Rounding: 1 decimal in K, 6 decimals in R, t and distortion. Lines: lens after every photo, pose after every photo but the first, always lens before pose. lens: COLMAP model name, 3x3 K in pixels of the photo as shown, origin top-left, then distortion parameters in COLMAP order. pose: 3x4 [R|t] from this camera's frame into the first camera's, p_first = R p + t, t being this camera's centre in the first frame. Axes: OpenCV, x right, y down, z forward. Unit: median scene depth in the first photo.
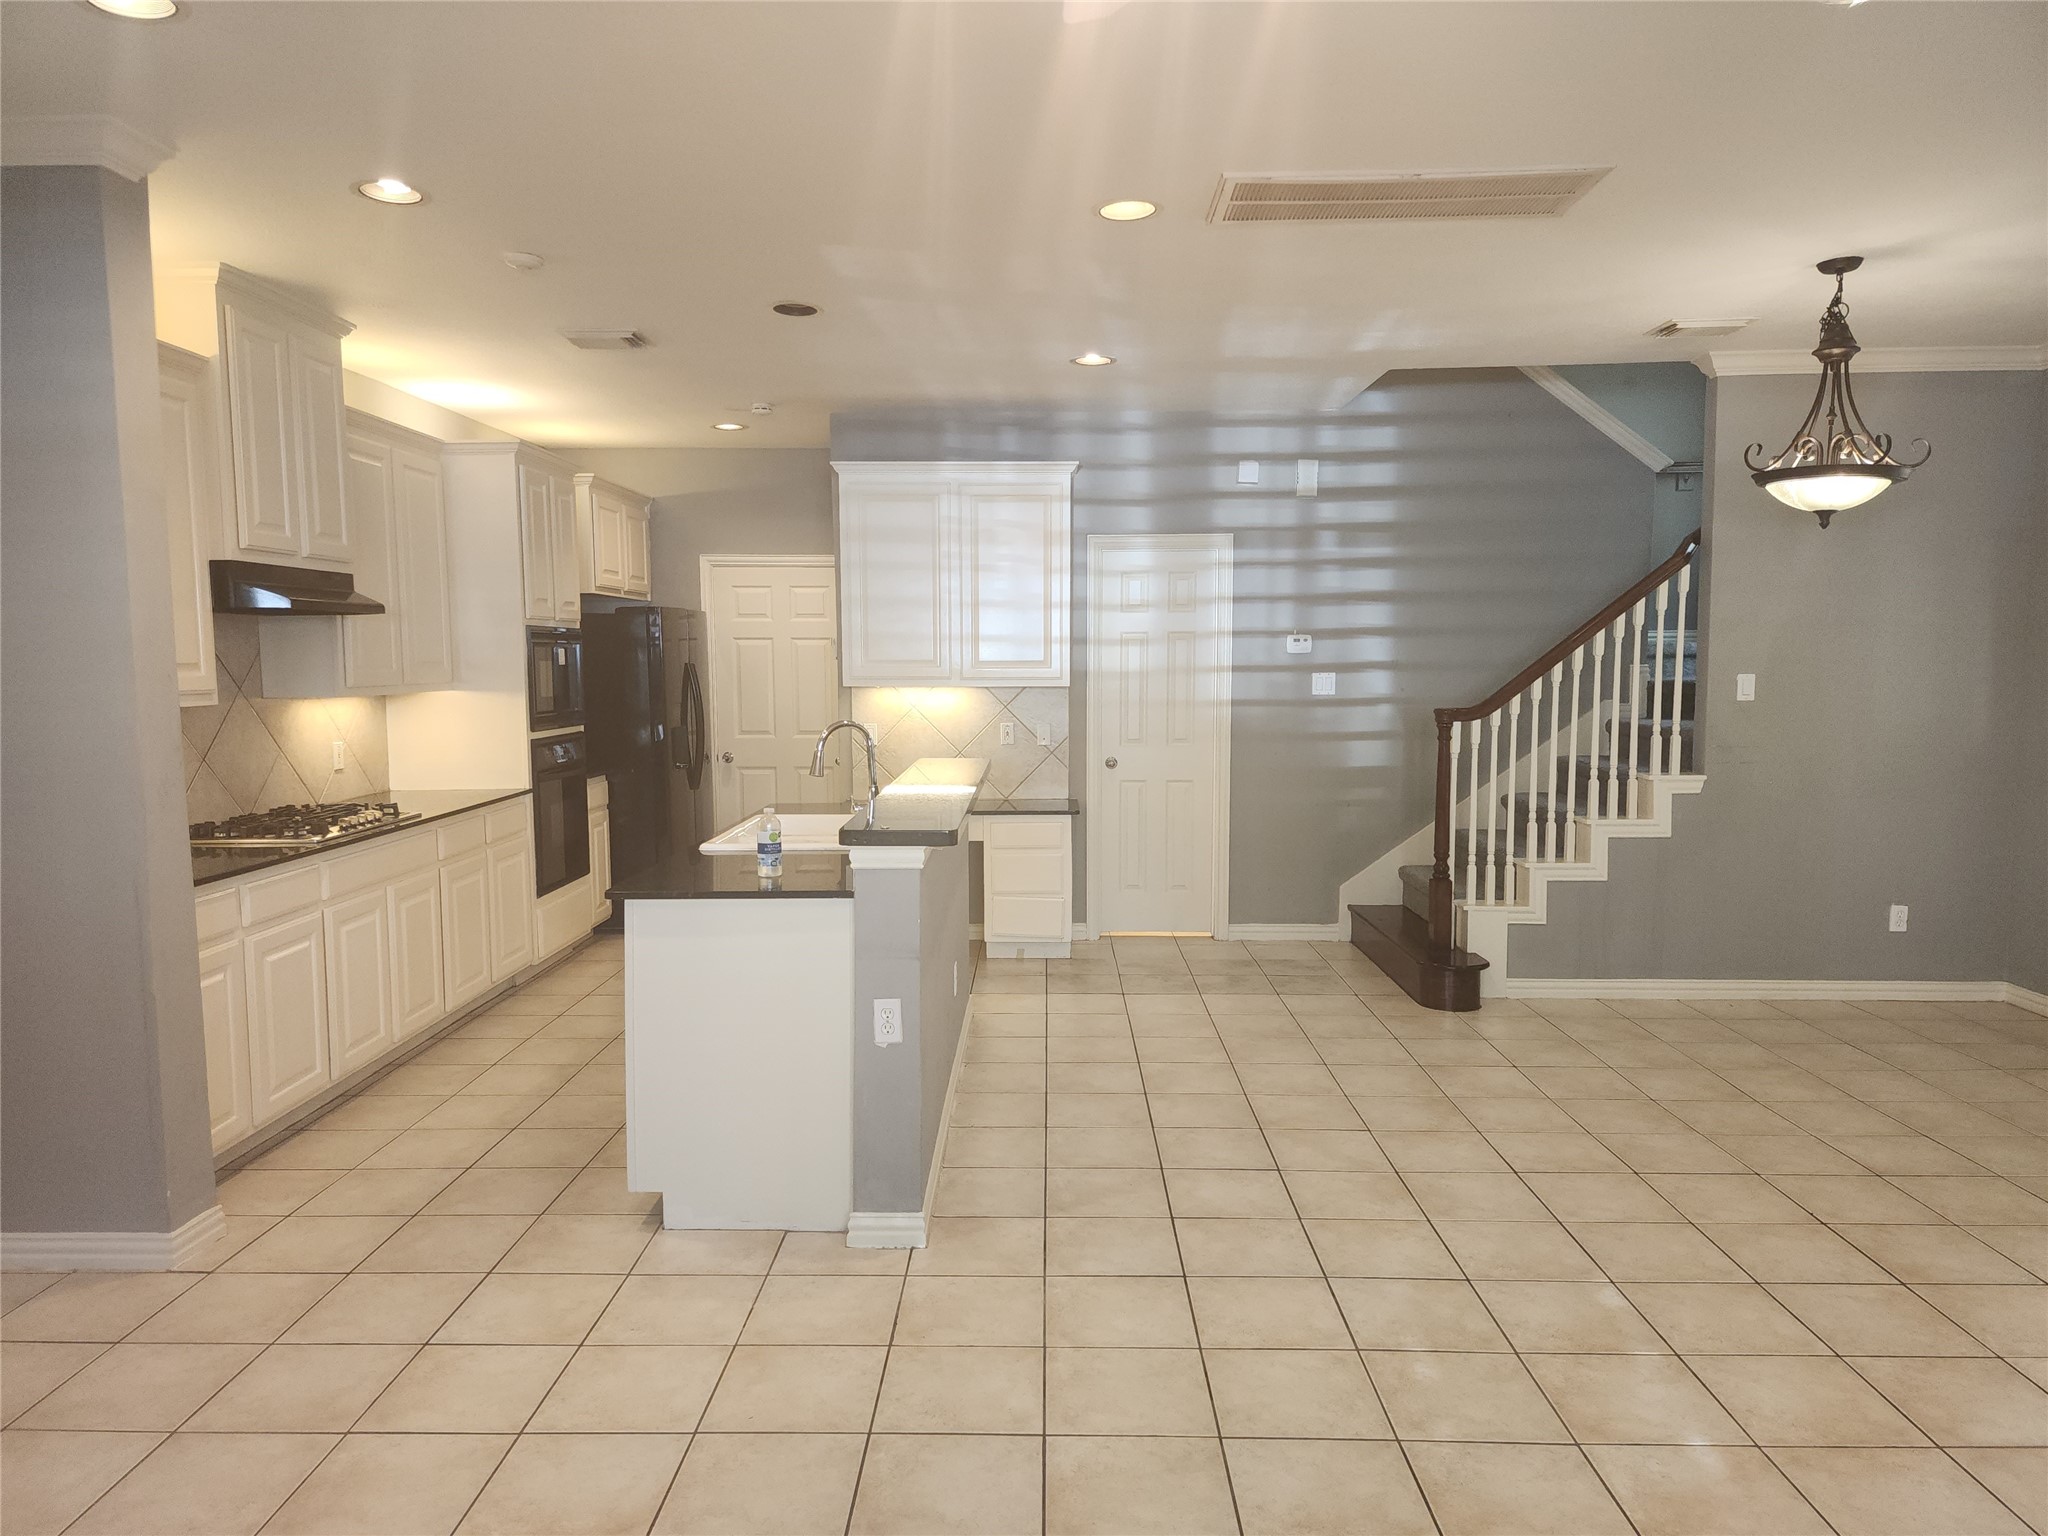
lens RADIAL K [[1357.2, 0, 1027.3], [0, 1357.2, 773.7], [0, 0, 1]] dist [0.090450, -0.084852]
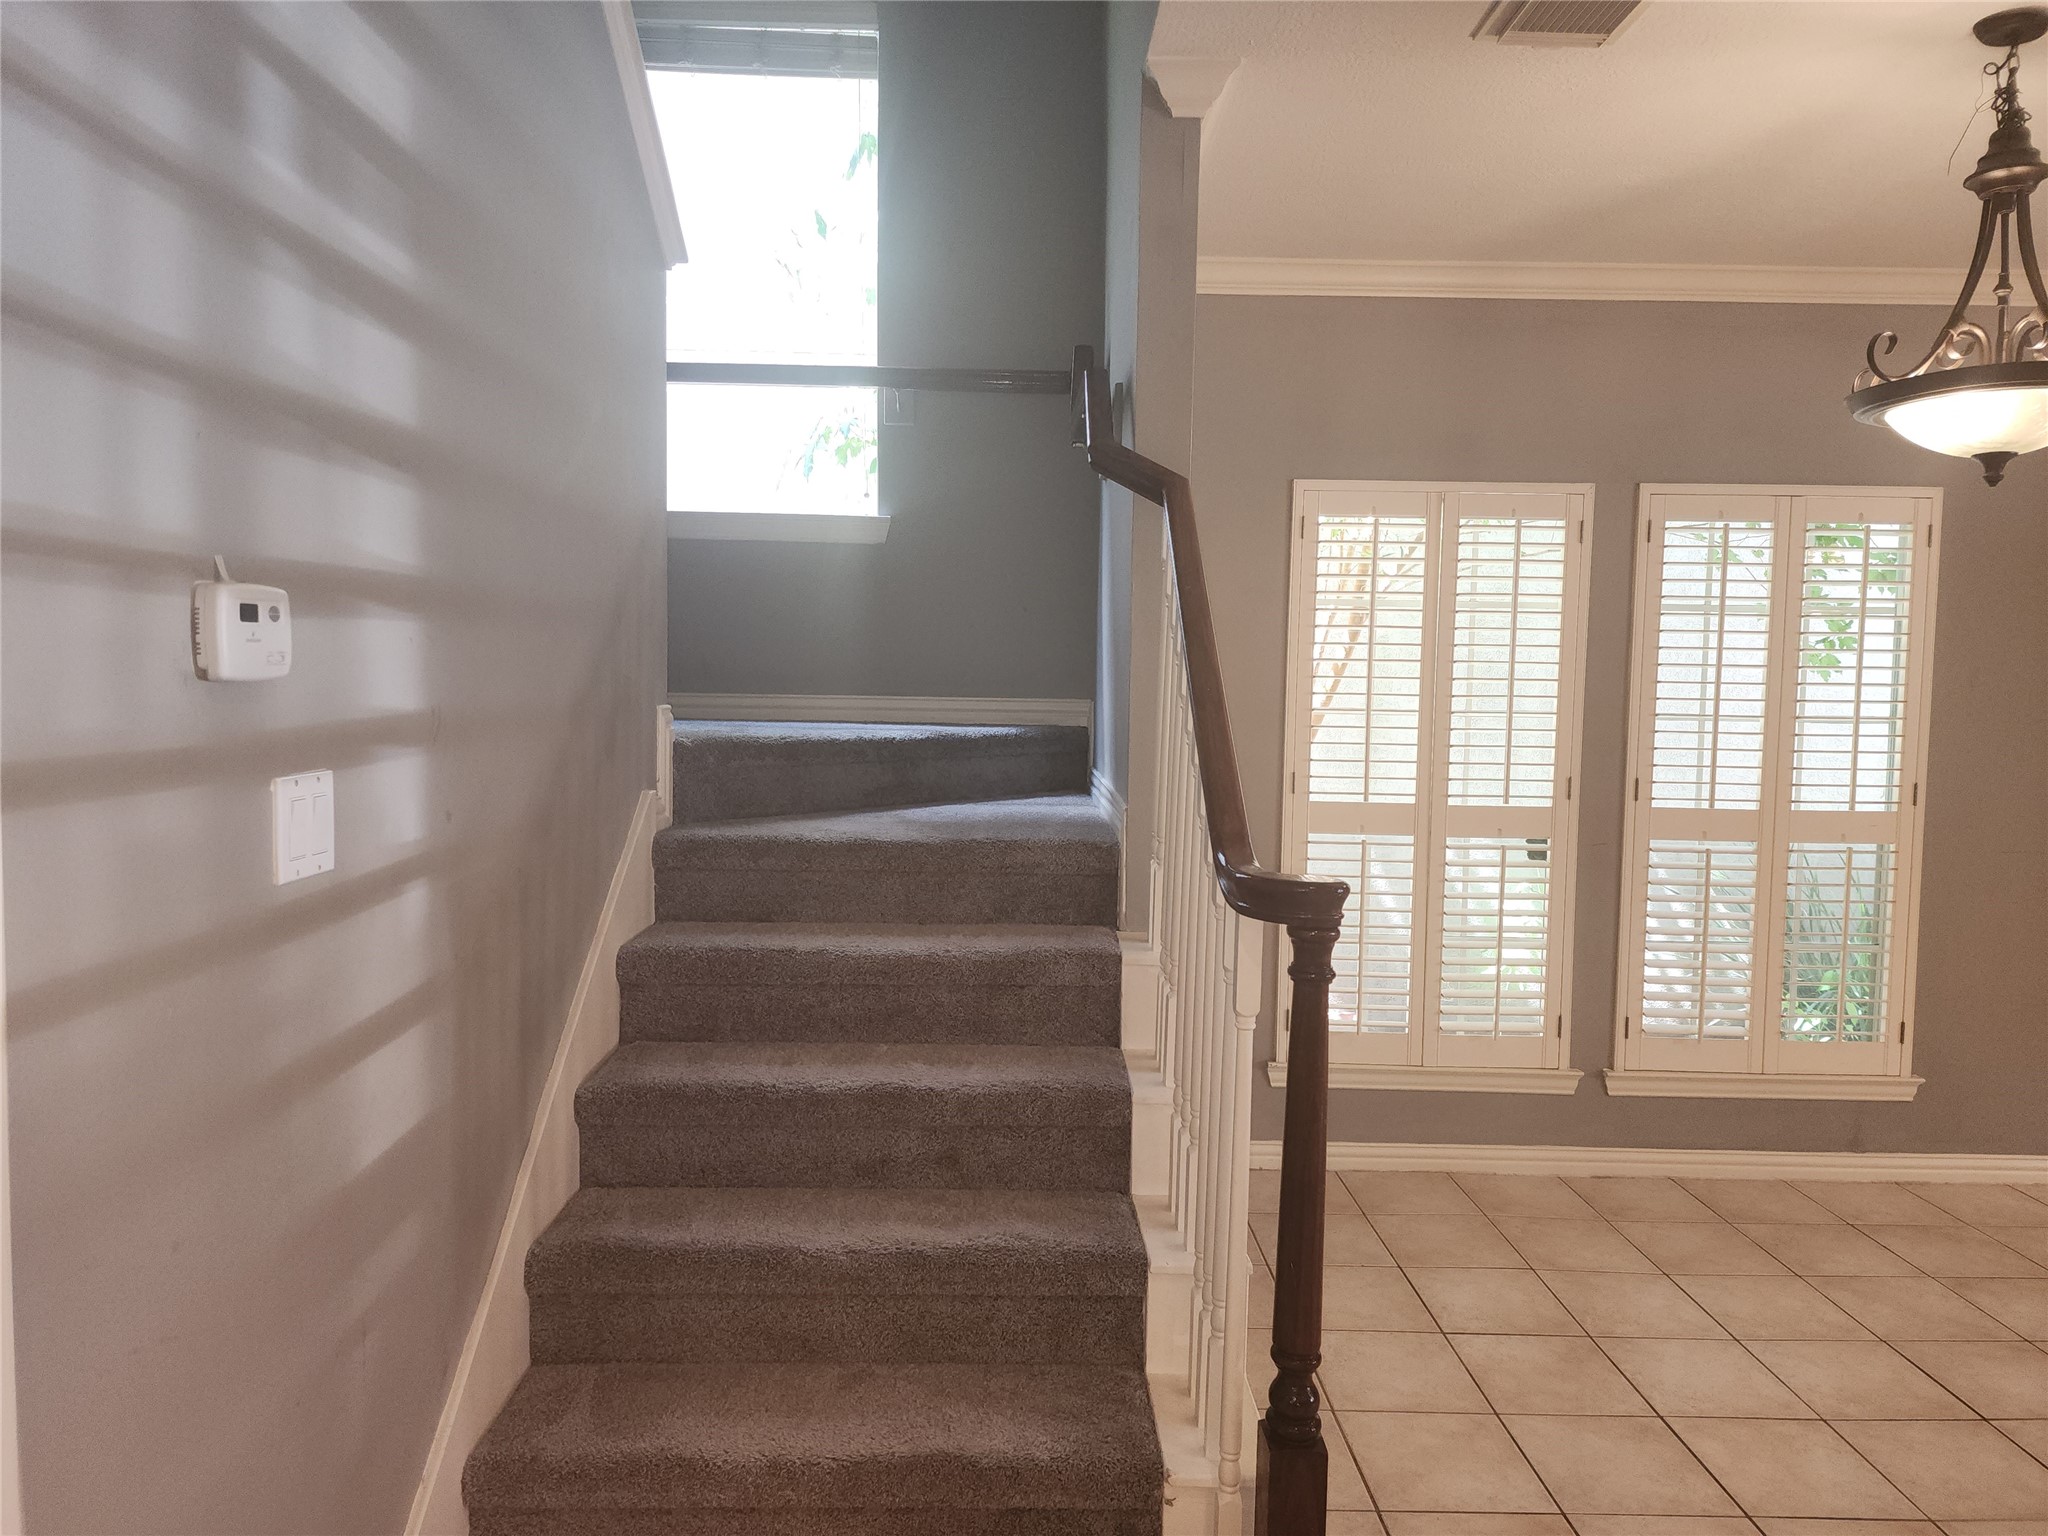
lens RADIAL K [[1418.3, 0, 1030.0], [0, 1418.3, 780.9], [0, 0, 1]] dist [0.037683, -0.005373]
pose [[-0.044773, -0.074371, 0.996225, -0.005332], [0.070977, 0.994468, 0.077430, -0.096333], [-0.996473, 0.074176, -0.039247, 1.055616]]
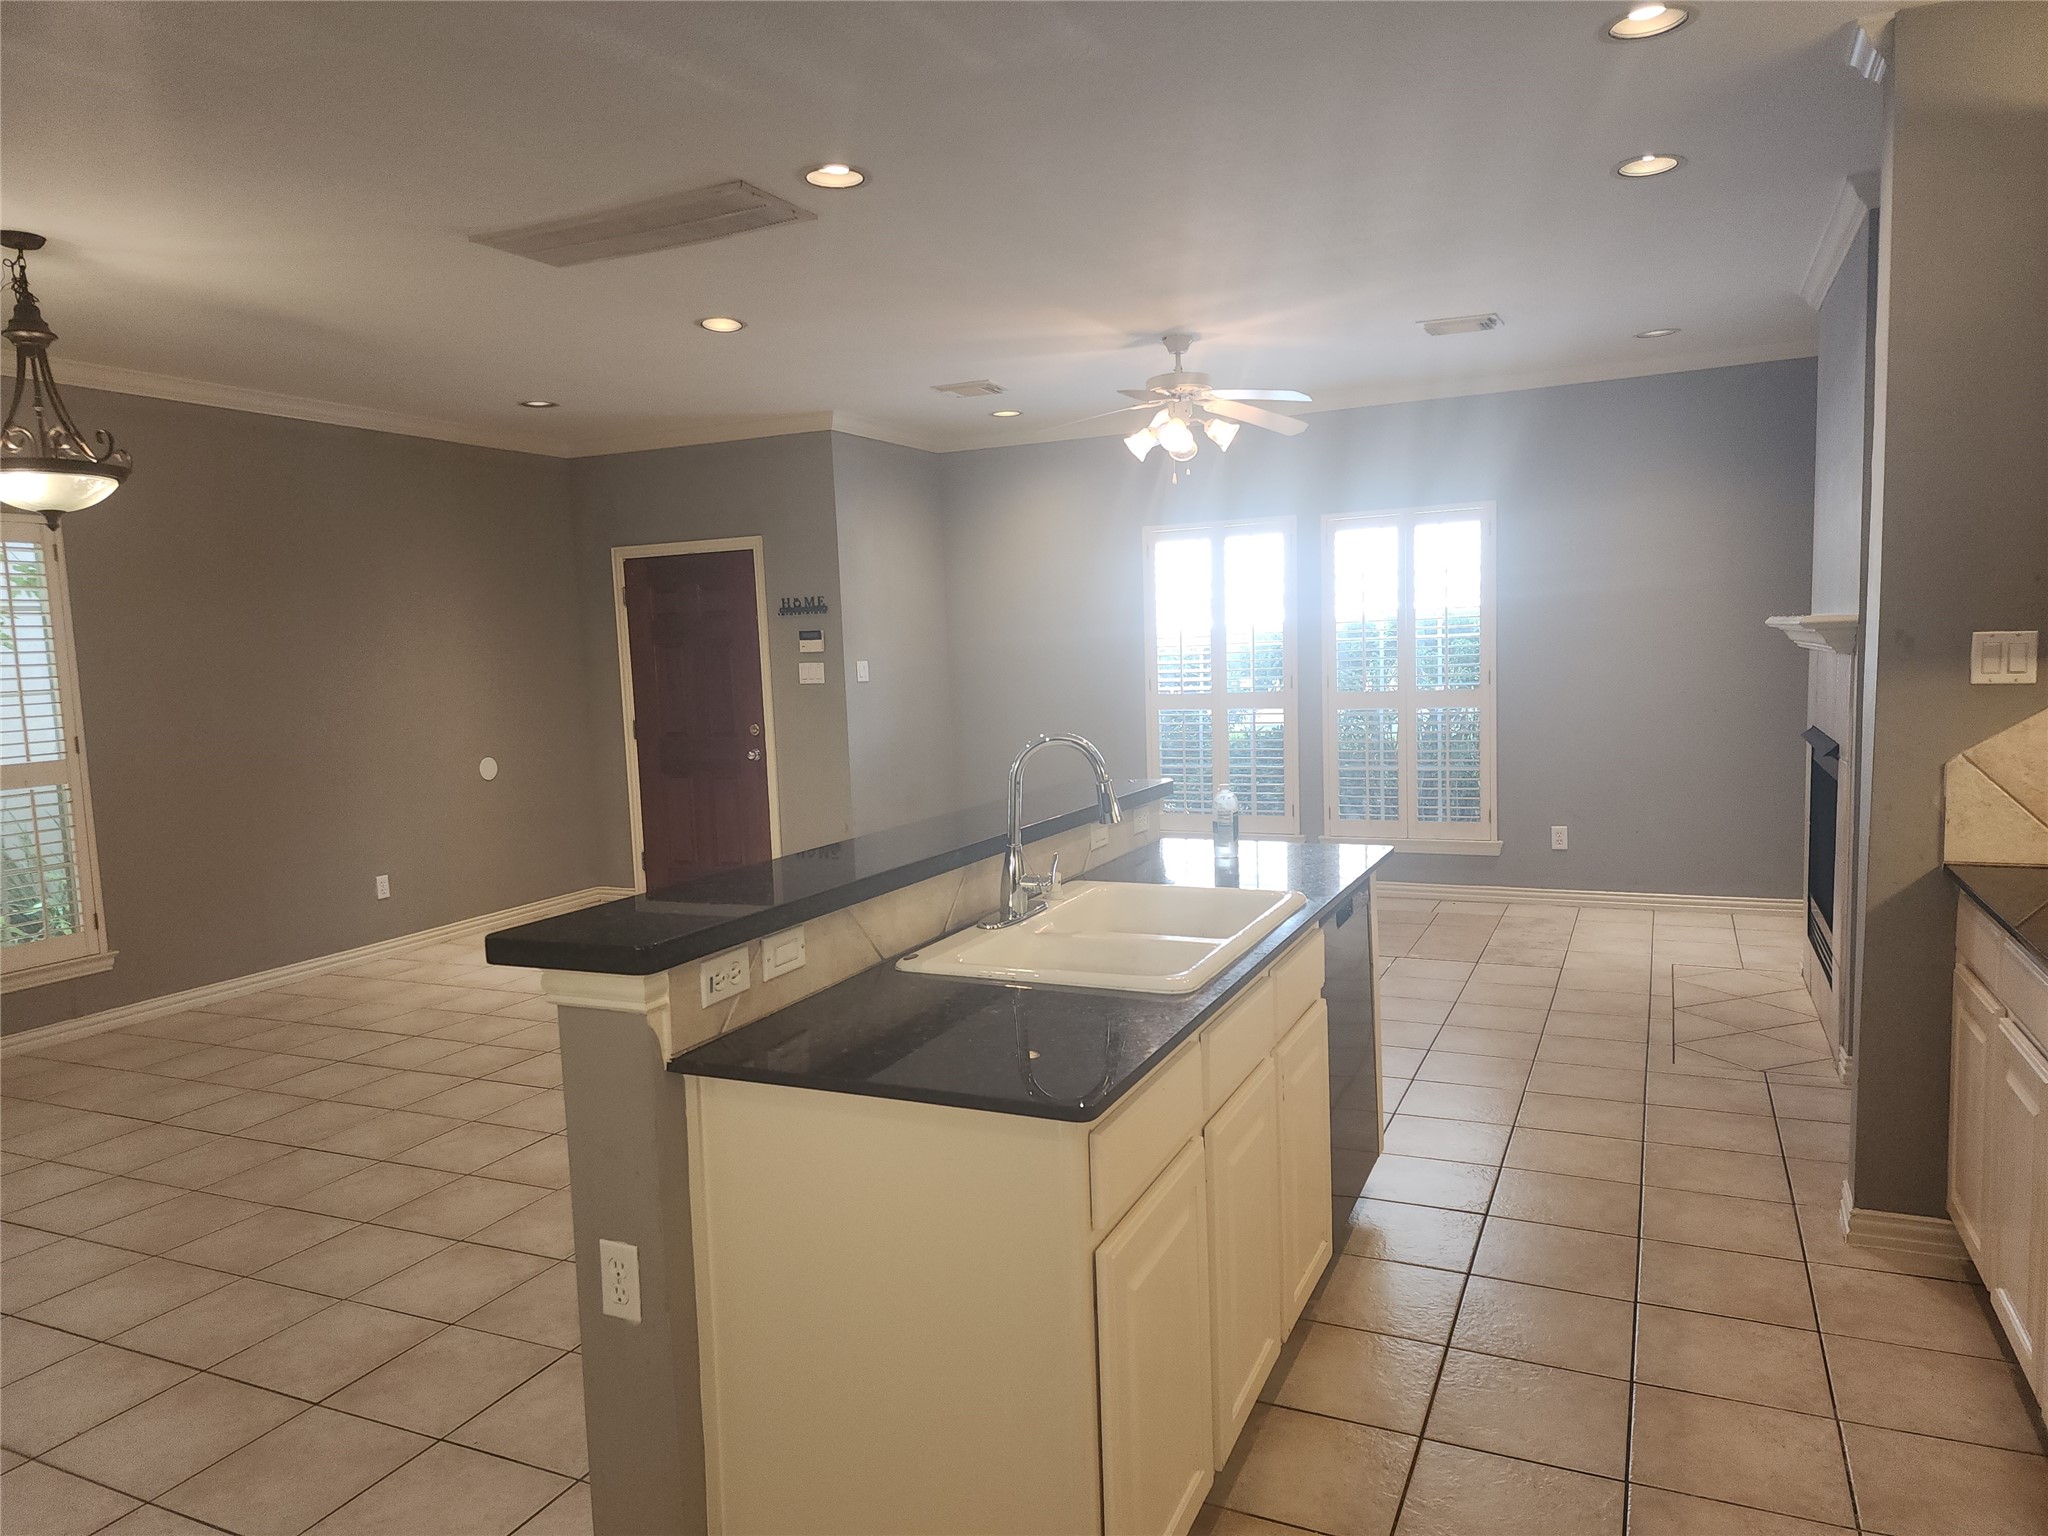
lens RADIAL K [[1357.2, 0, 1027.3], [0, 1357.2, 773.7], [0, 0, 1]] dist [0.090450, -0.084852]
pose [[-0.914300, 0.002767, 0.405029, -0.277869], [0.078448, 0.982251, 0.170377, -0.092889], [-0.397368, 0.187549, -0.898289, 1.178886]]
